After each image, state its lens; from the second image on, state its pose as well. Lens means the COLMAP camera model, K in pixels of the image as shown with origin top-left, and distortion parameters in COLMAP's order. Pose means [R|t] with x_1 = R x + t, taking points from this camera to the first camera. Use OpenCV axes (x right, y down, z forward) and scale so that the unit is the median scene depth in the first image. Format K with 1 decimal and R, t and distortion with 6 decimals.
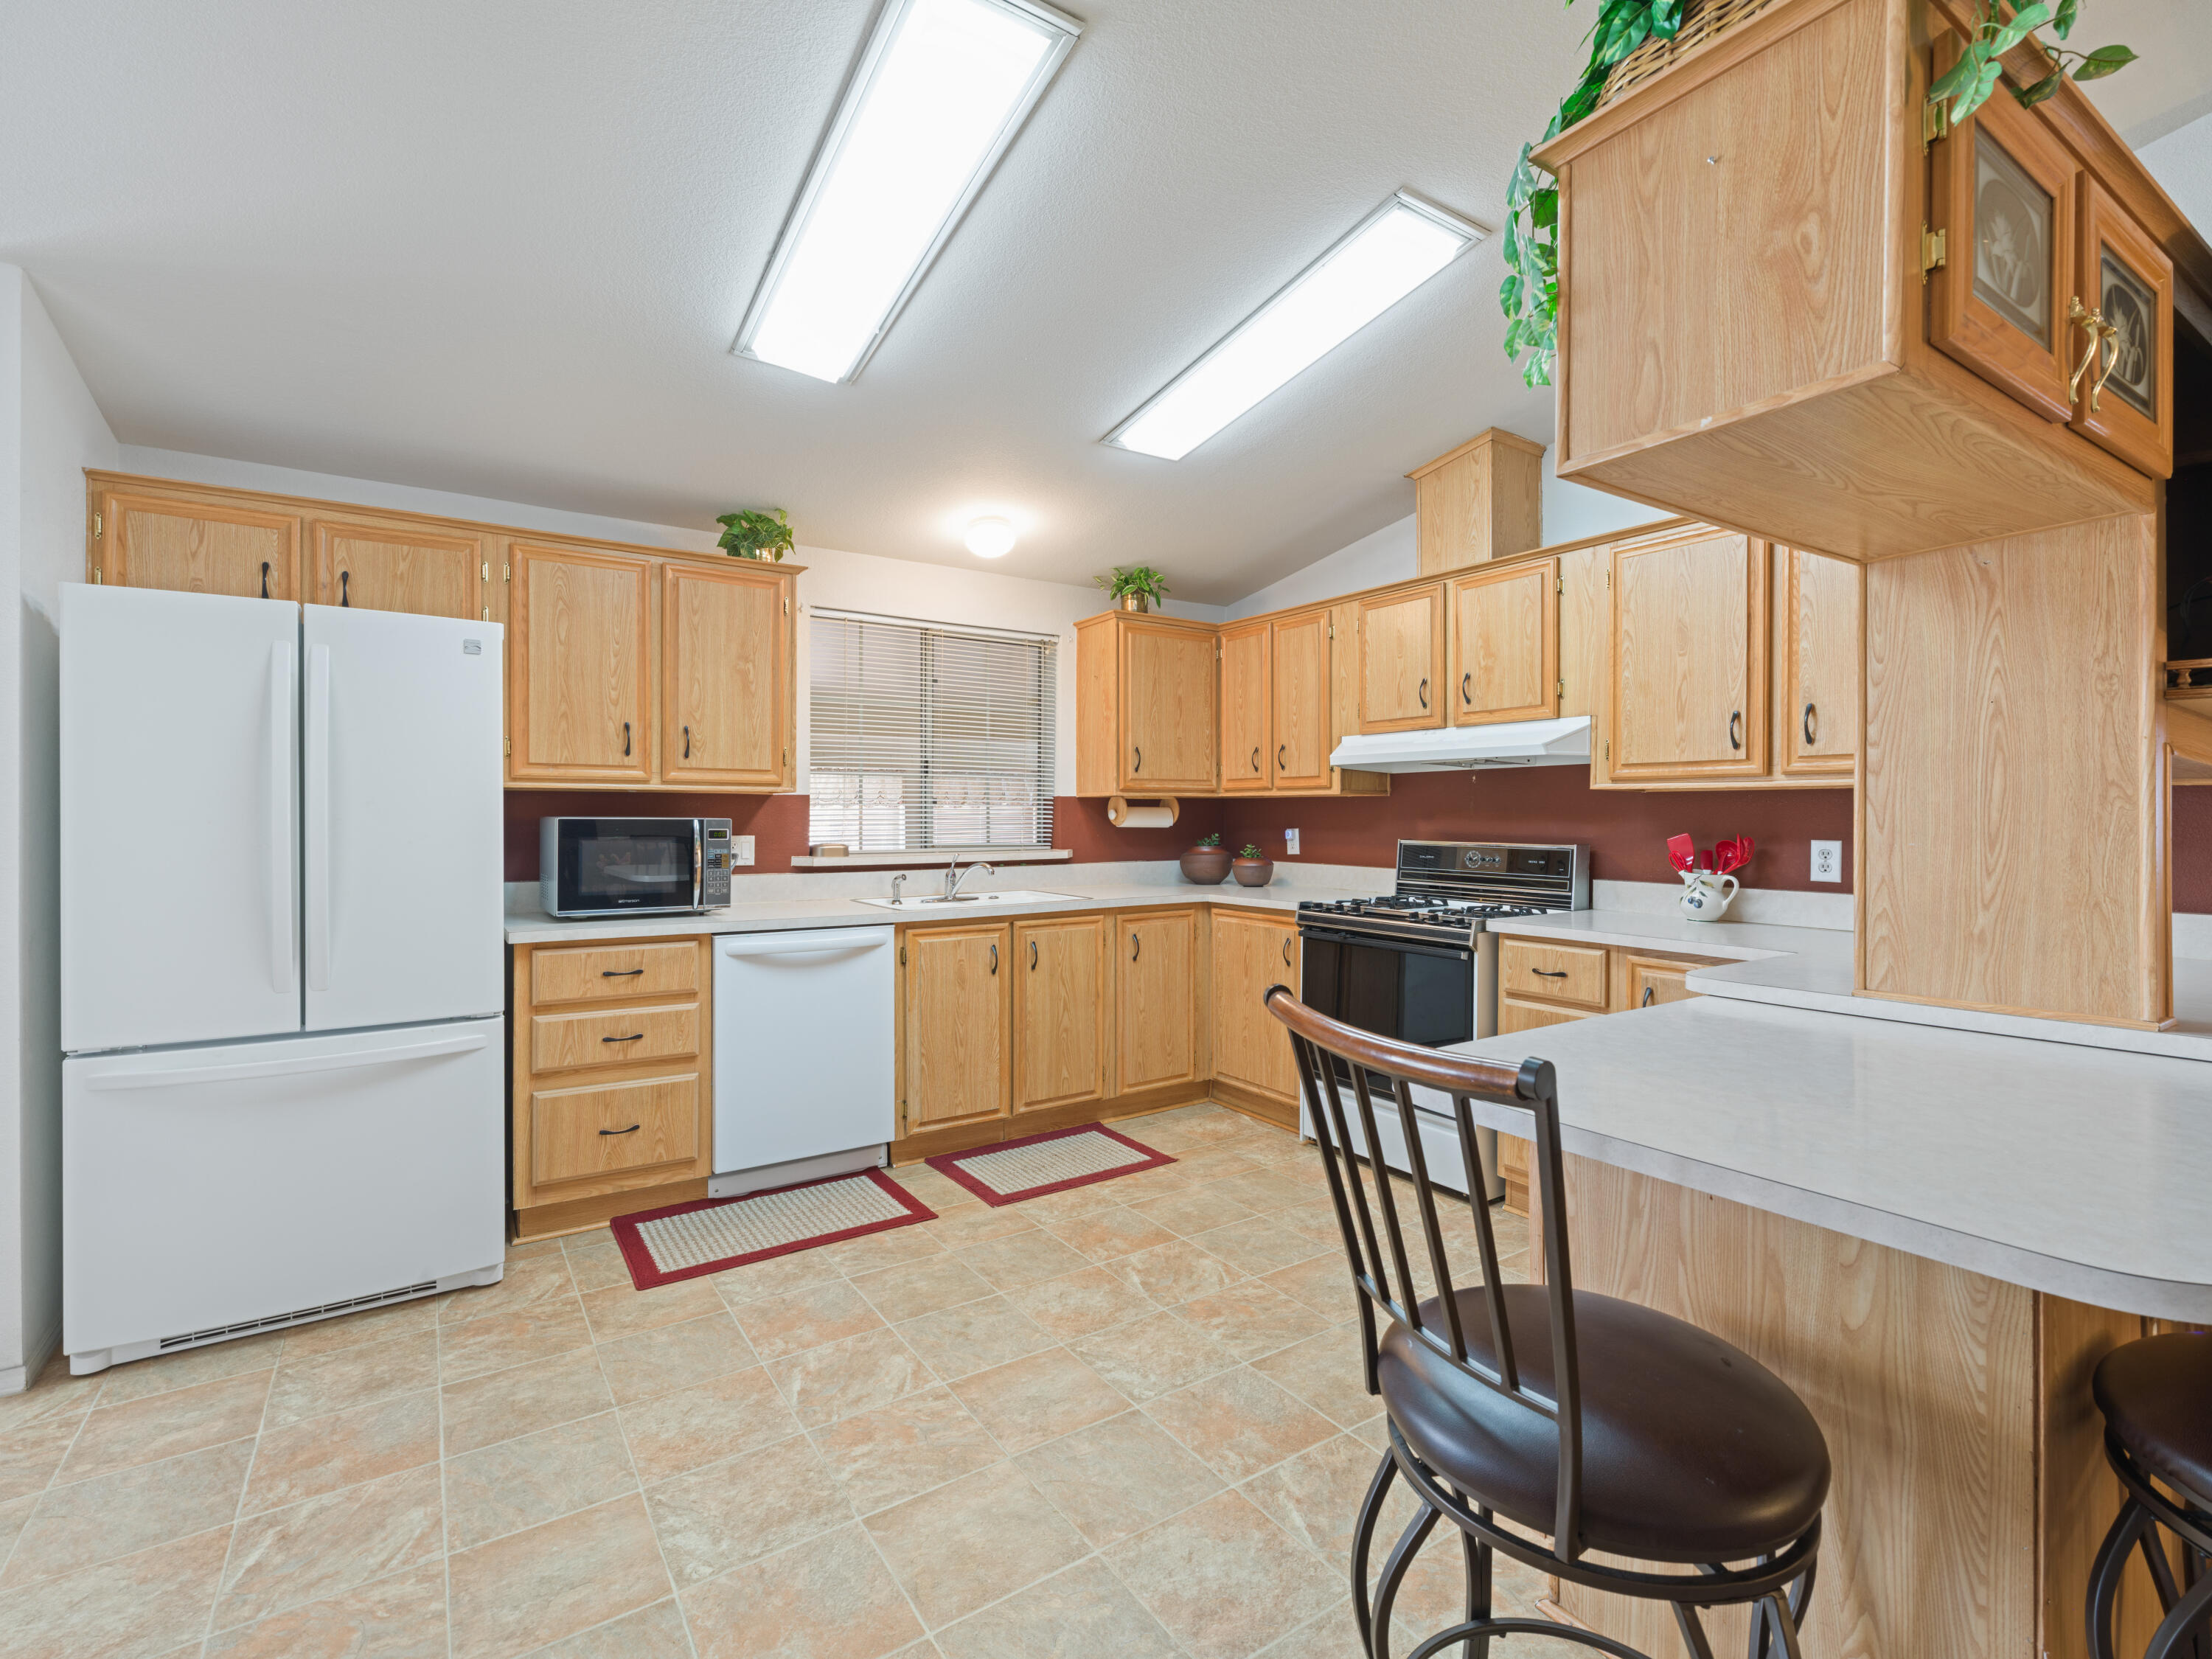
lens RADIAL K [[1017.5, 0, 1111.1], [0, 1017.5, 822.9], [0, 0, 1]] dist [0.002279, -0.002232]
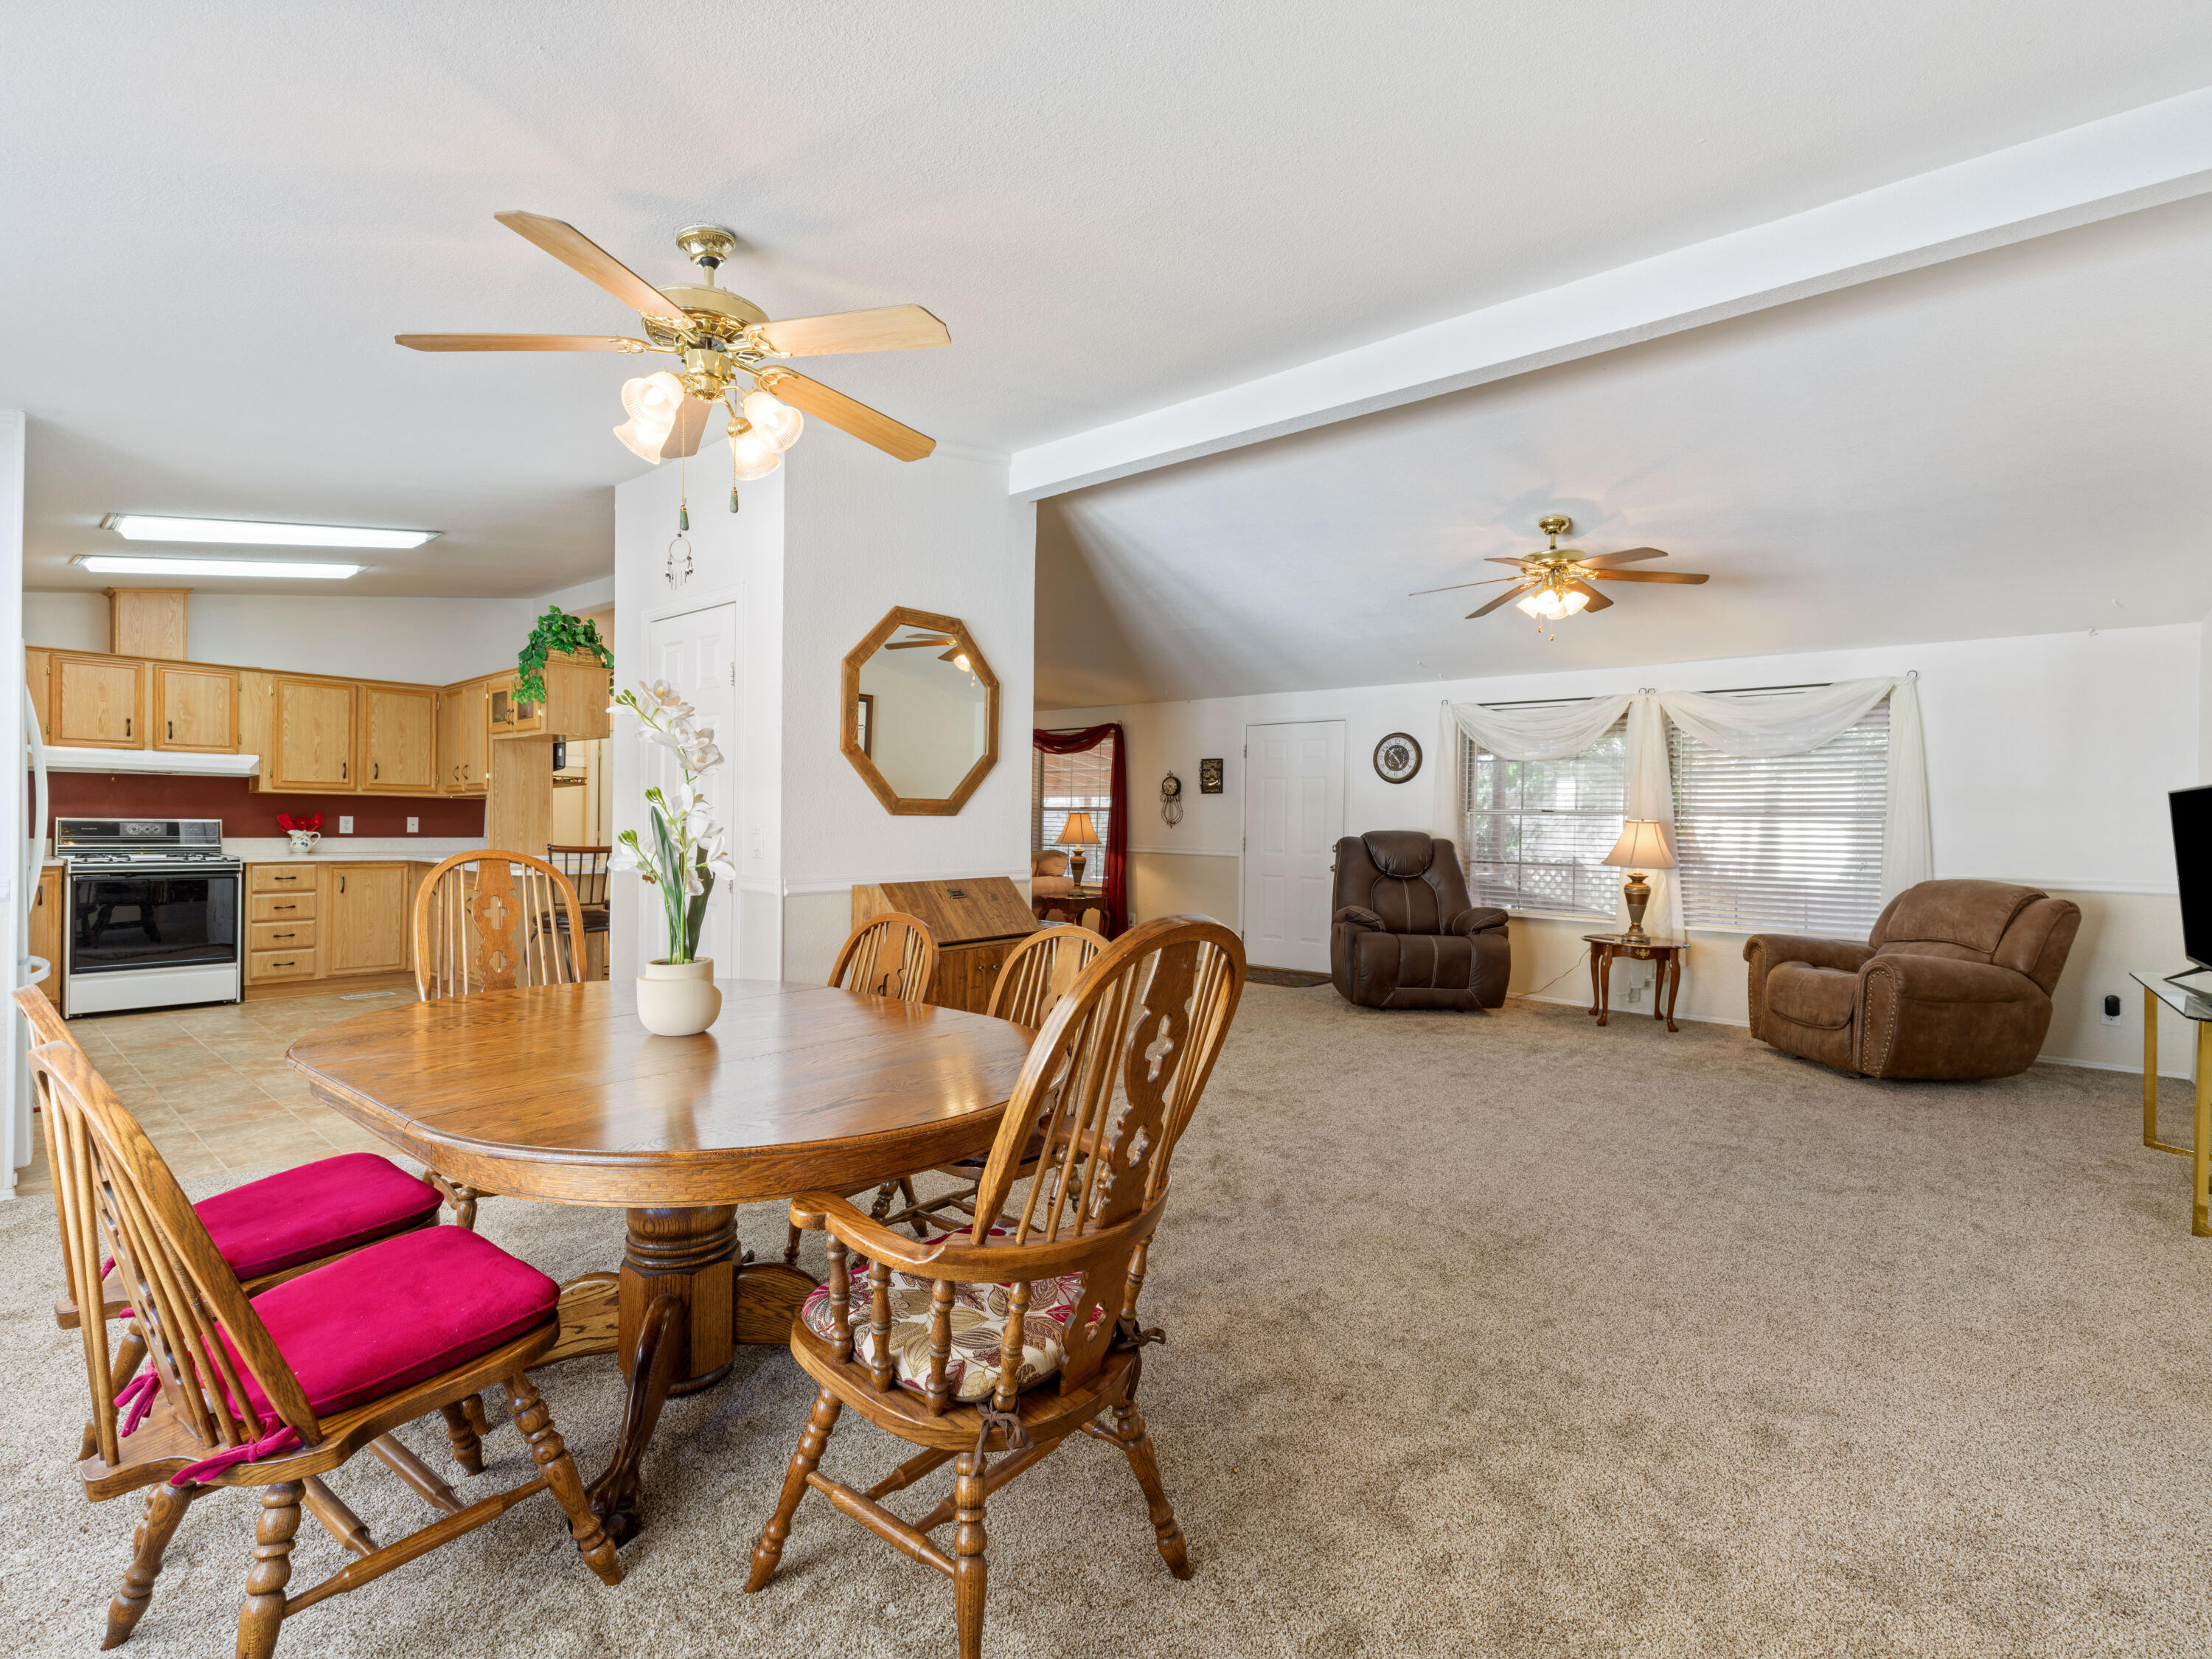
lens RADIAL K [[1017.5, 0, 1101.9], [0, 1017.5, 835.8], [0, 0, 1]] dist [0.002279, -0.002232]
pose [[-0.280994, -0.020681, 0.959487, -1.798066], [-0.009921, 0.999777, 0.018643, 0.000882], [-0.959658, -0.004281, -0.281137, -0.036902]]
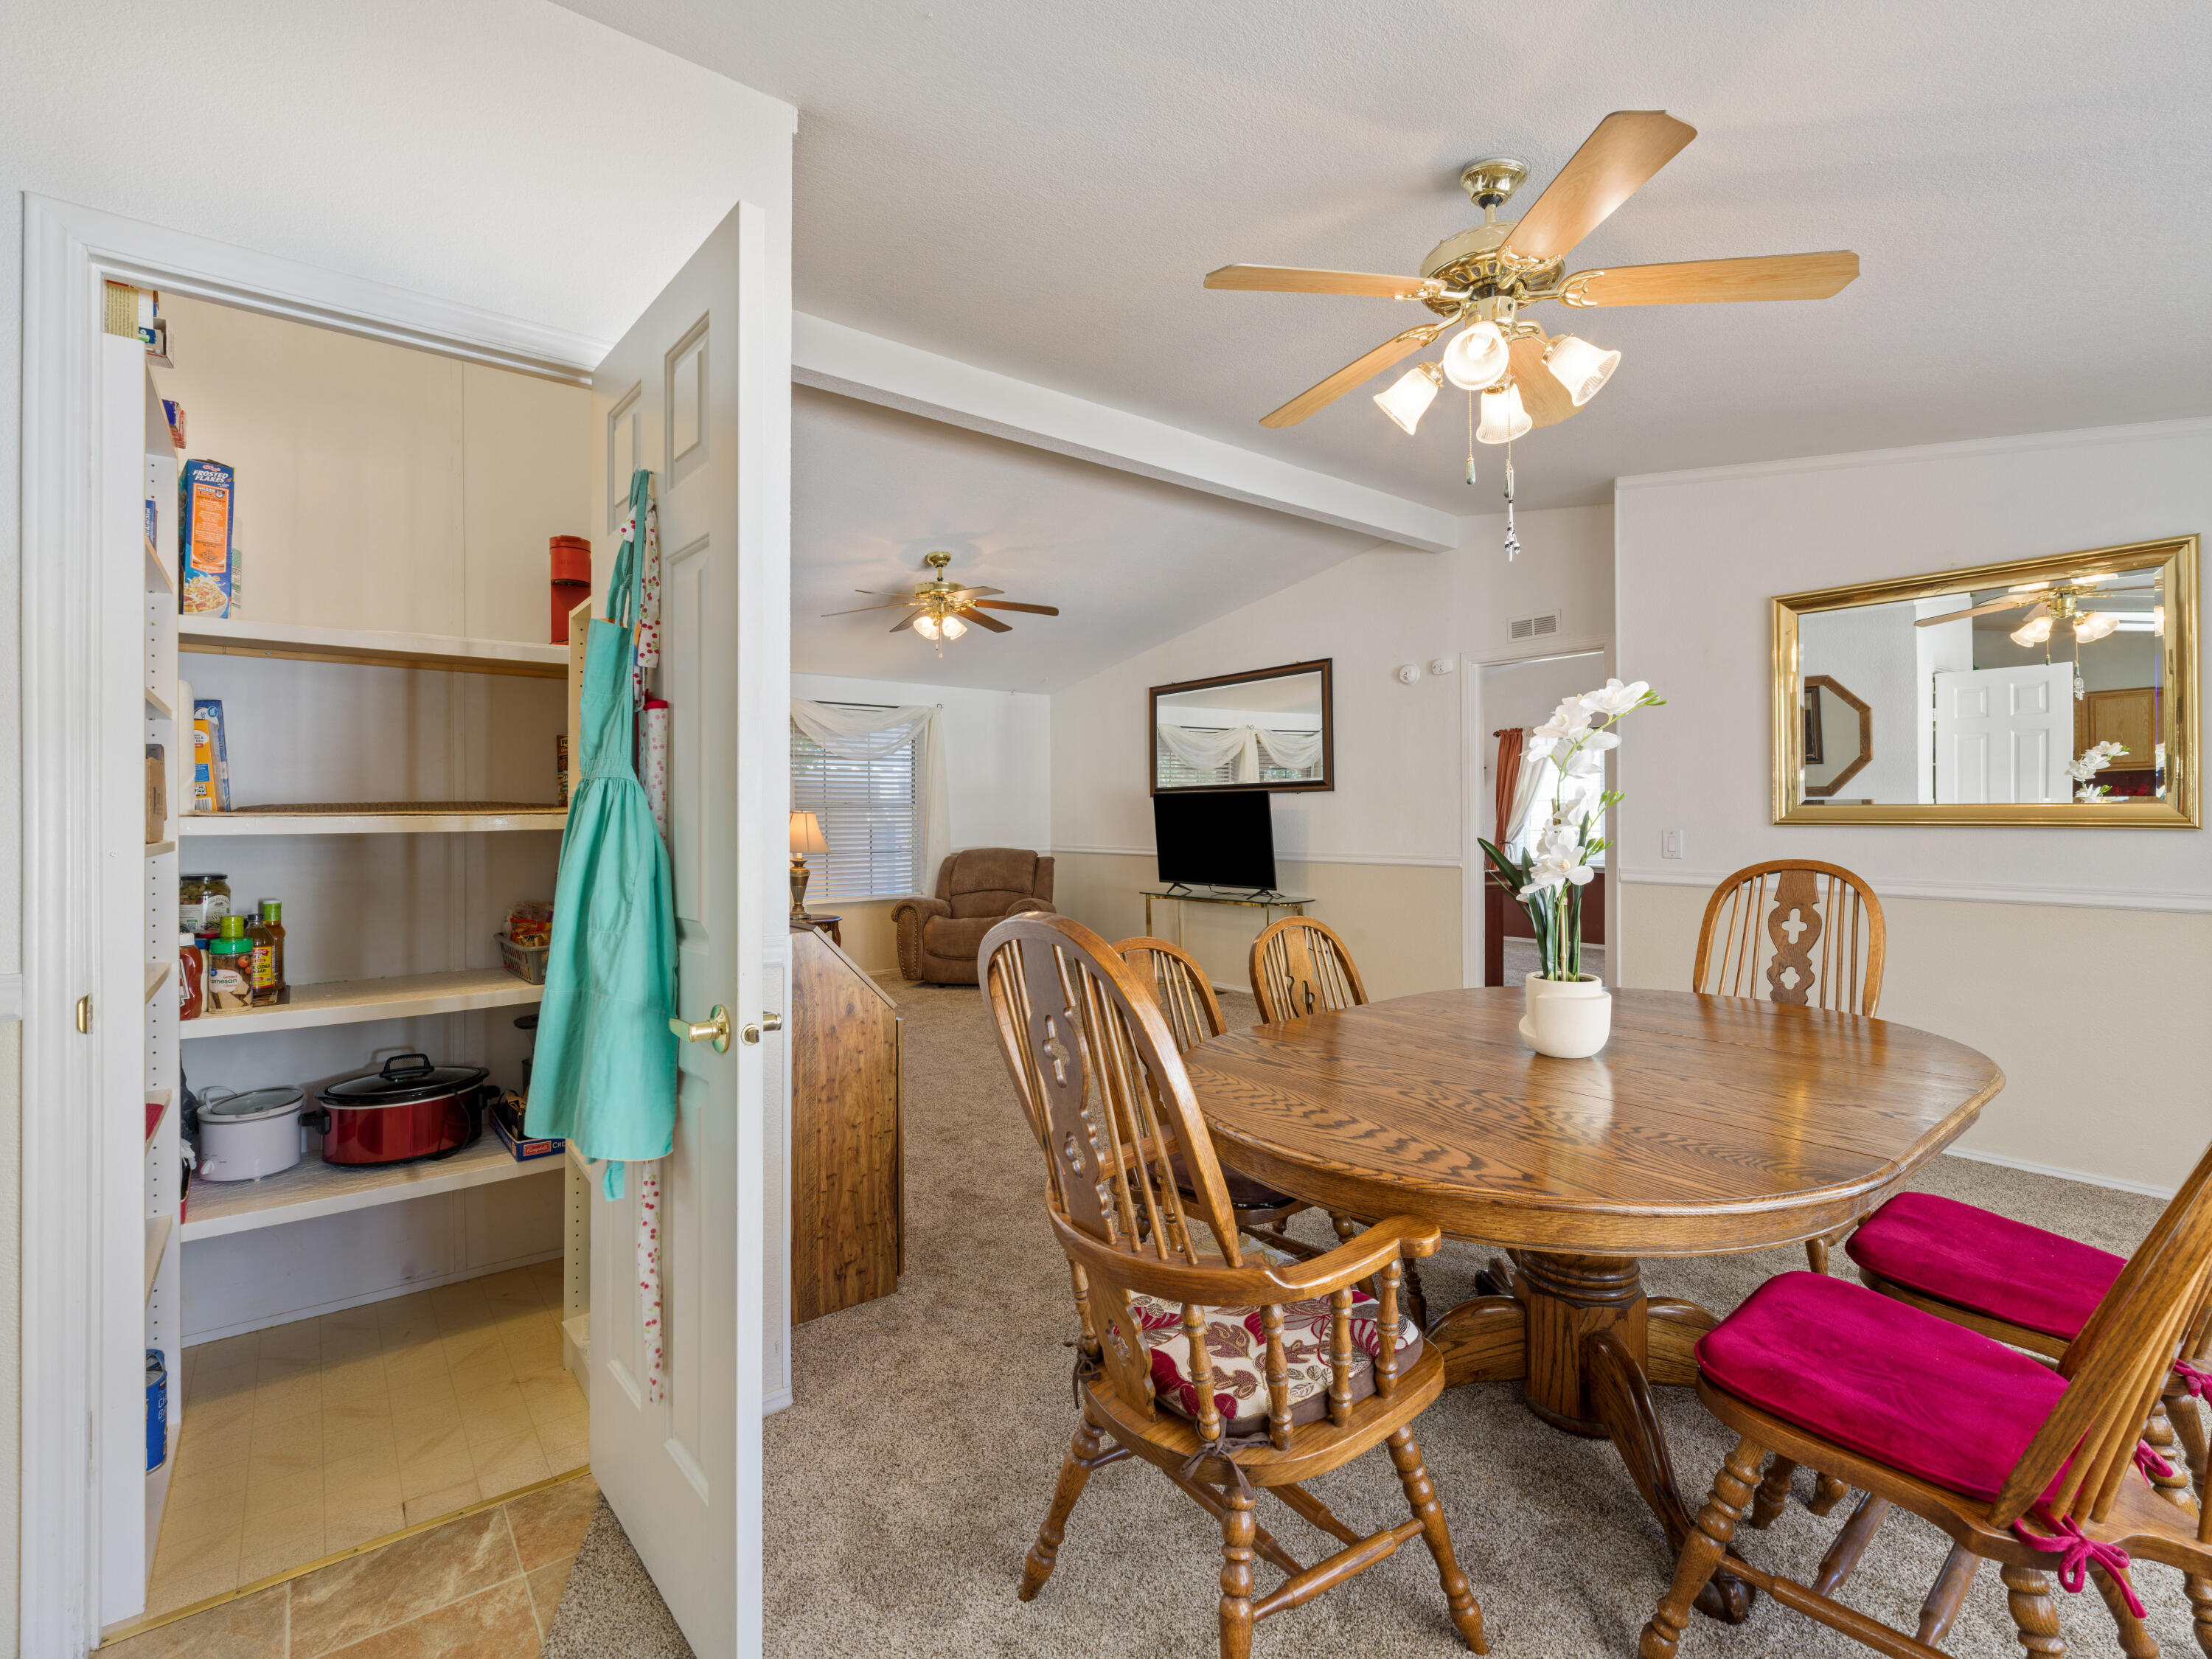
lens RADIAL K [[1017.5, 0, 1095.6], [0, 1017.5, 813.3], [0, 0, 1]] dist [0.002279, -0.002232]
pose [[-0.997979, 0.001256, -0.063536, -0.819862], [0.001180, 0.999999, 0.001234, 0.000082], [0.063538, 0.001157, -0.997979, 0.589764]]
